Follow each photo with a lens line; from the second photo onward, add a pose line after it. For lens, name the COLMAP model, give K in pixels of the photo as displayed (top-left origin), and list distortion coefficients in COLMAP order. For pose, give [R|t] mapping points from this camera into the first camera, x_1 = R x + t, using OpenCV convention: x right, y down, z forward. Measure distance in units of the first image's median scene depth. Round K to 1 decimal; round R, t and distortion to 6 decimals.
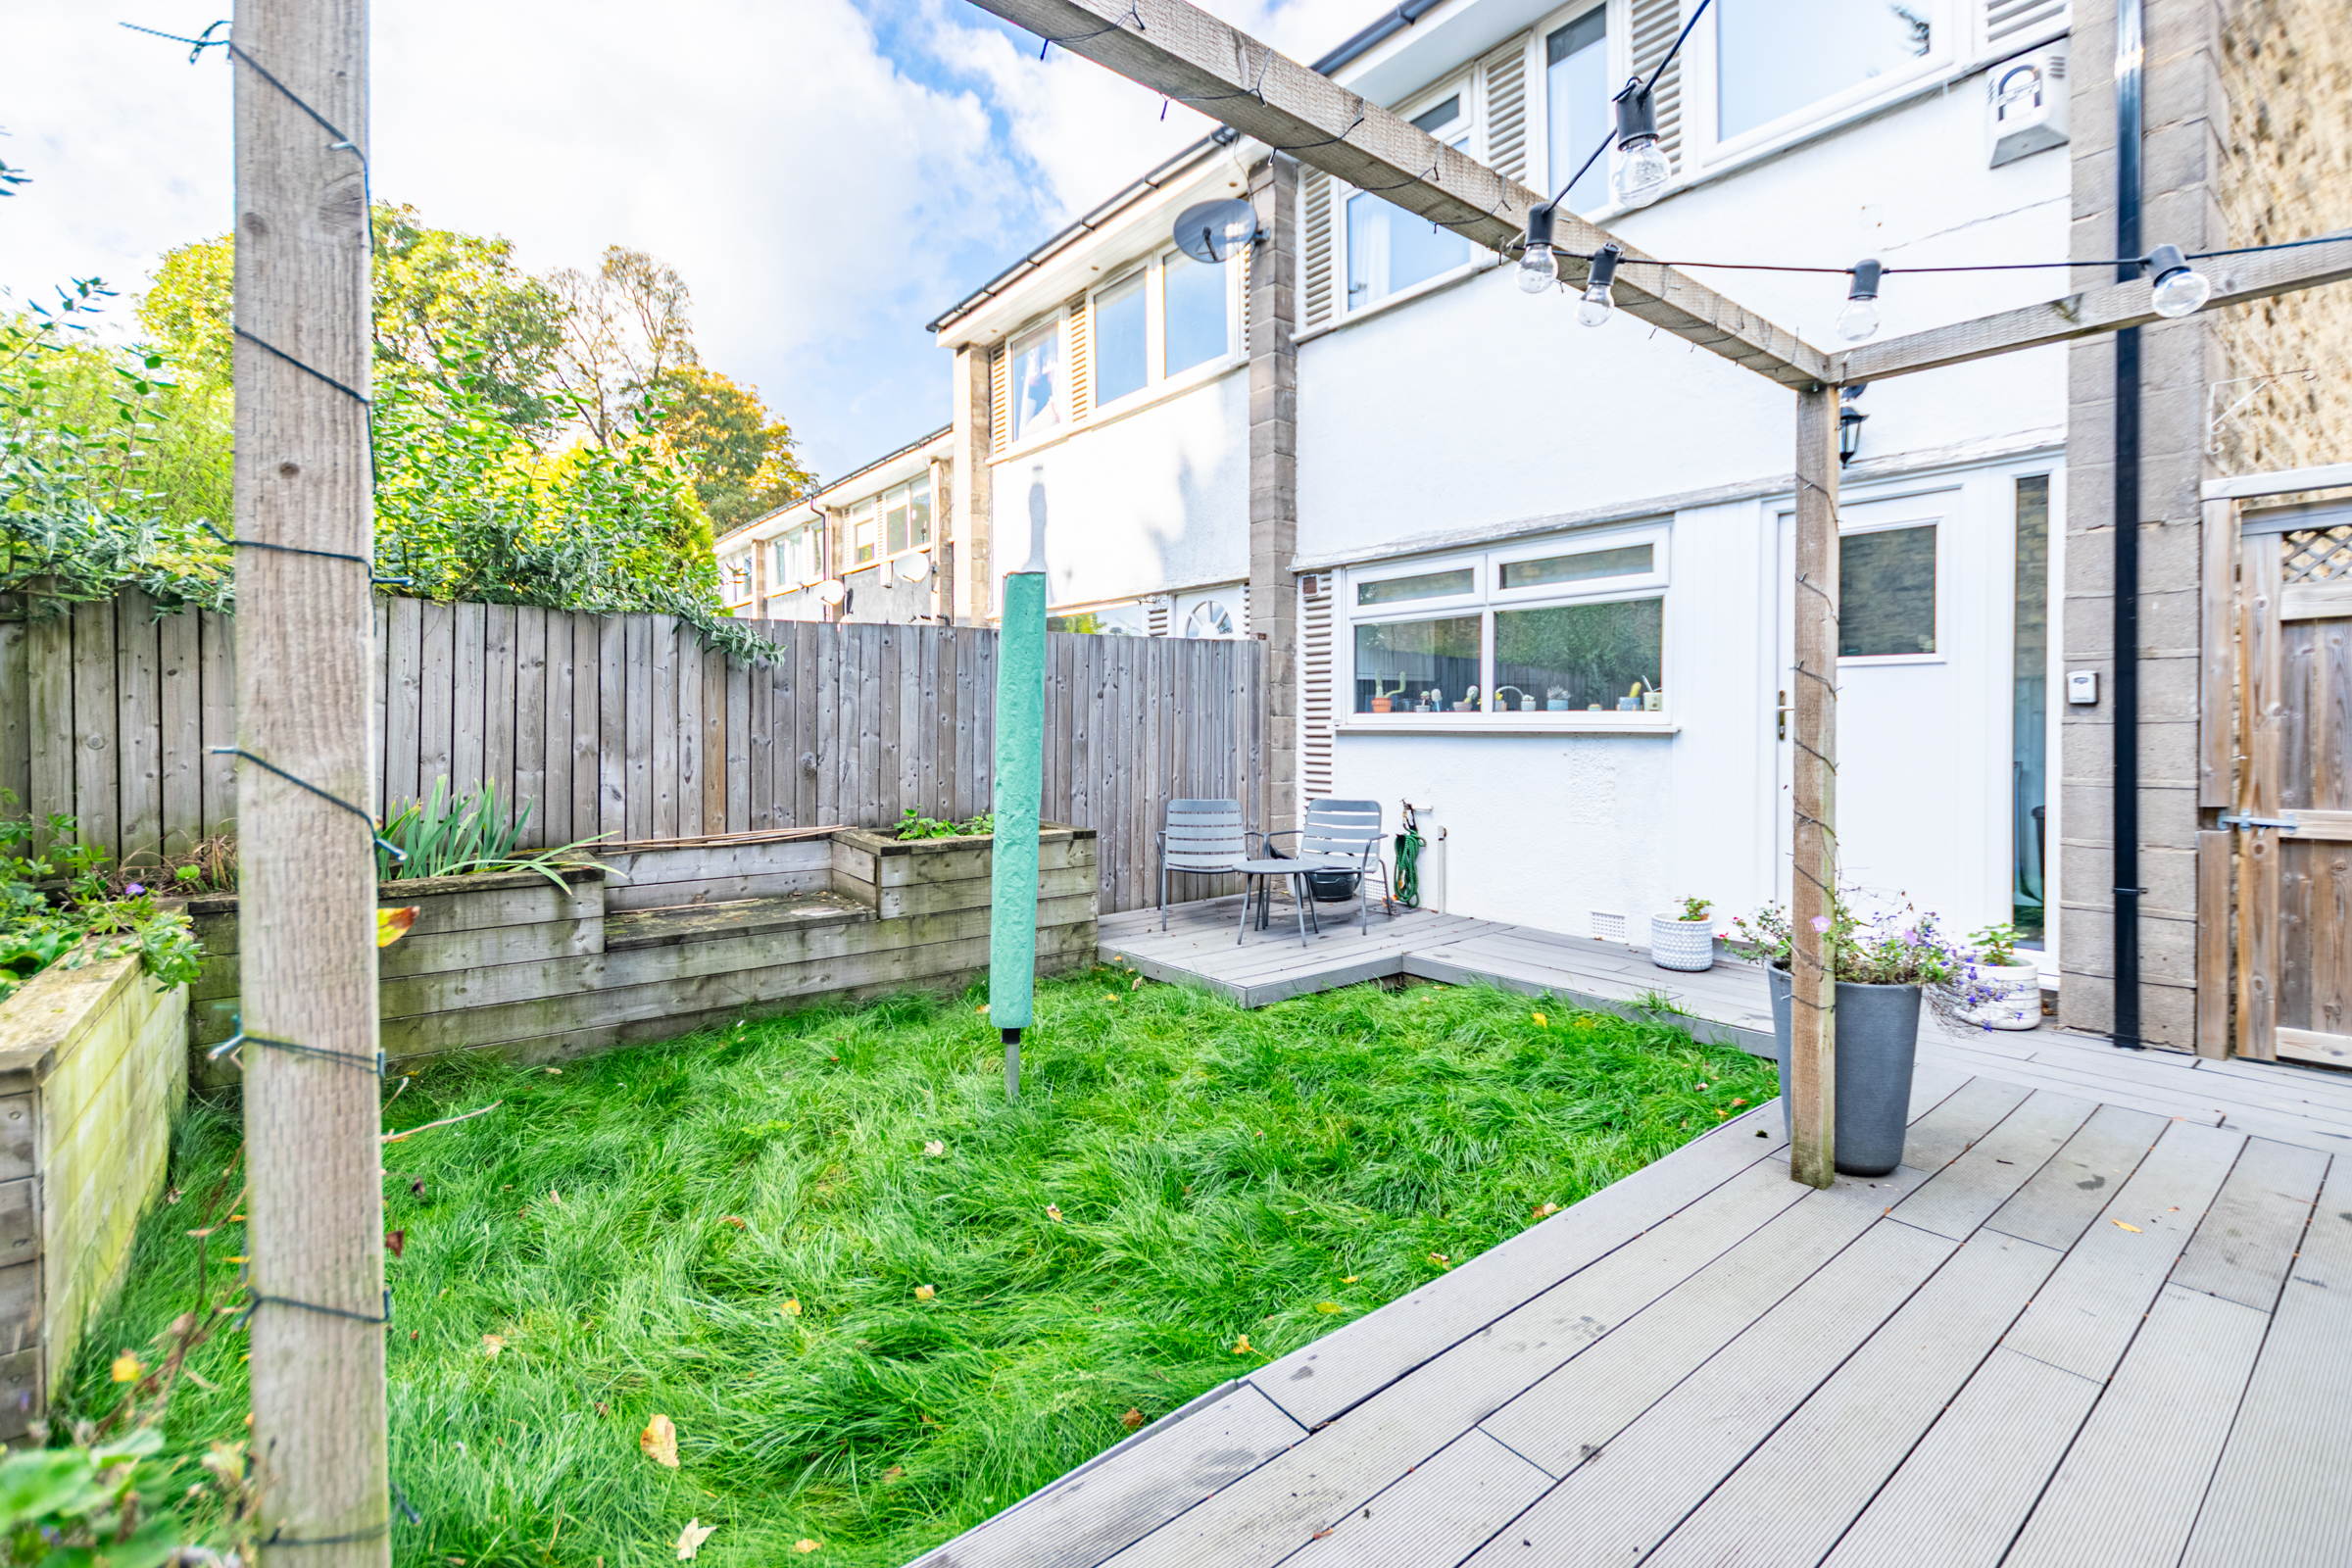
lens RADIAL K [[1023.5, 0, 1170.5], [0, 1023.5, 721.6], [0, 0, 1]] dist [0.002431, -0.000071]
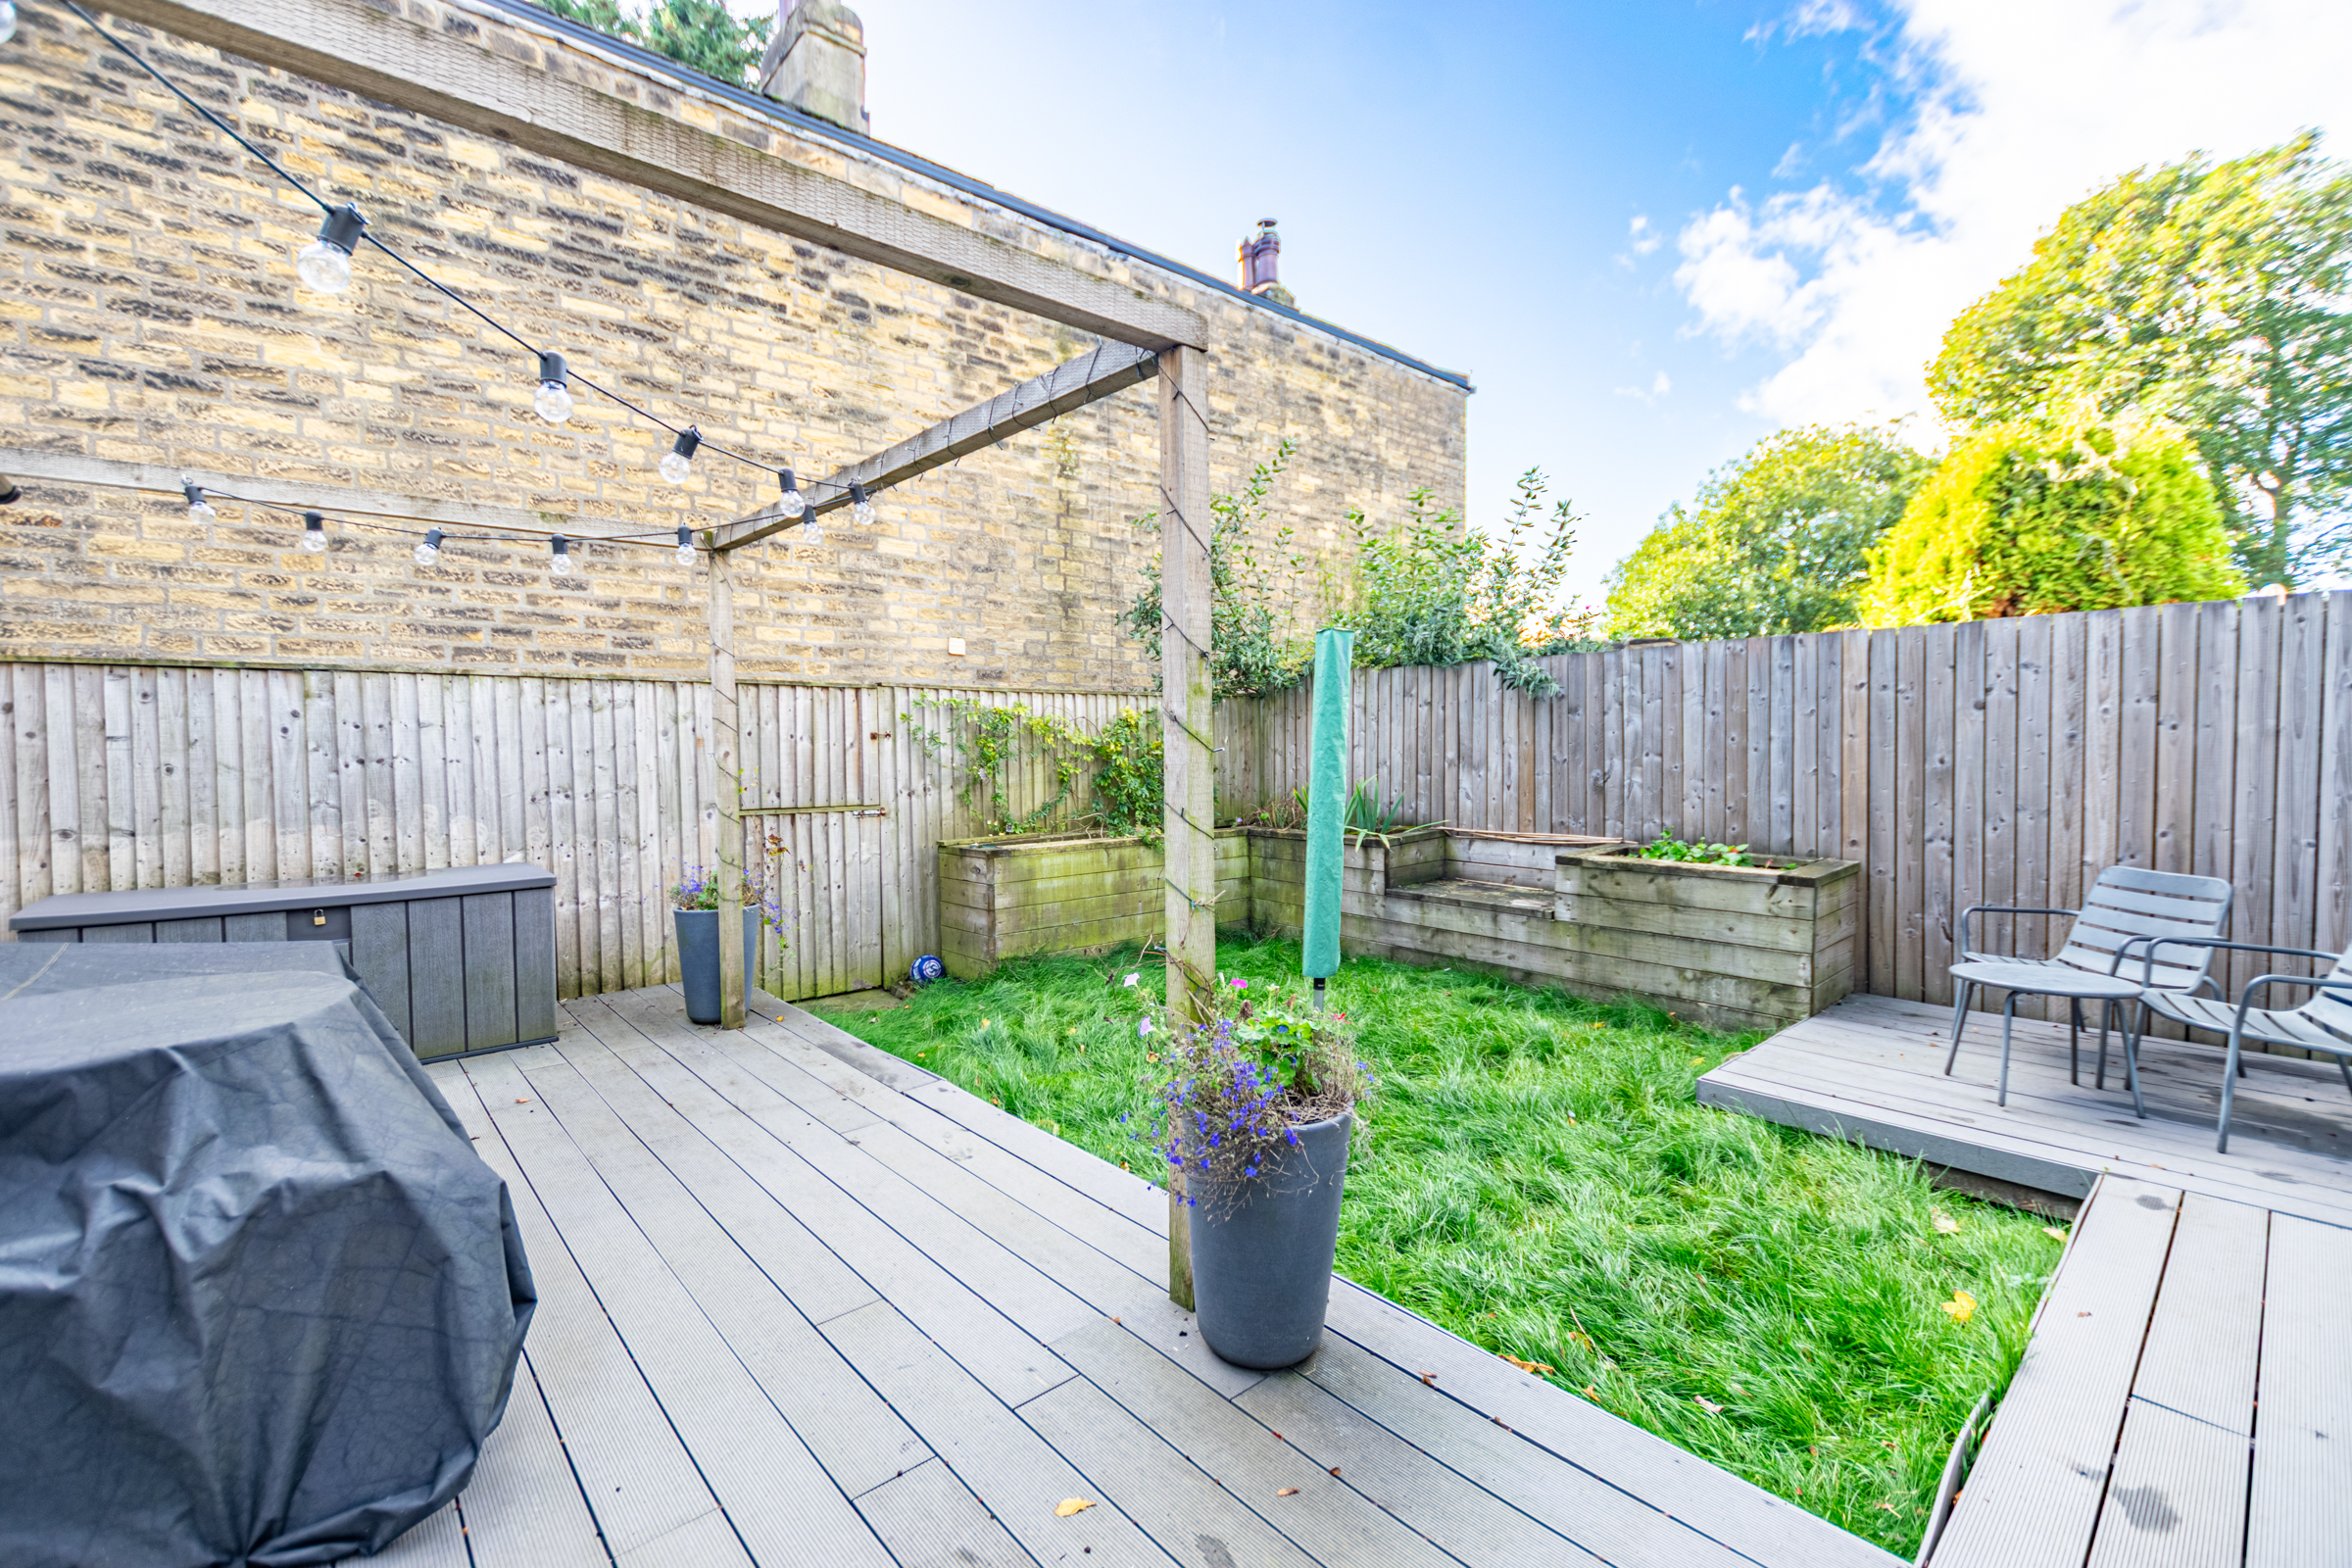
lens RADIAL K [[1023.5, 0, 1175.7], [0, 1023.5, 772.2], [0, 0, 1]] dist [0.002431, -0.000071]
pose [[0.059616, 0.033513, -0.997659, 0.781997], [0.005461, 0.999410, 0.033899, -0.008132], [0.998206, -0.007469, 0.059398, 0.505650]]
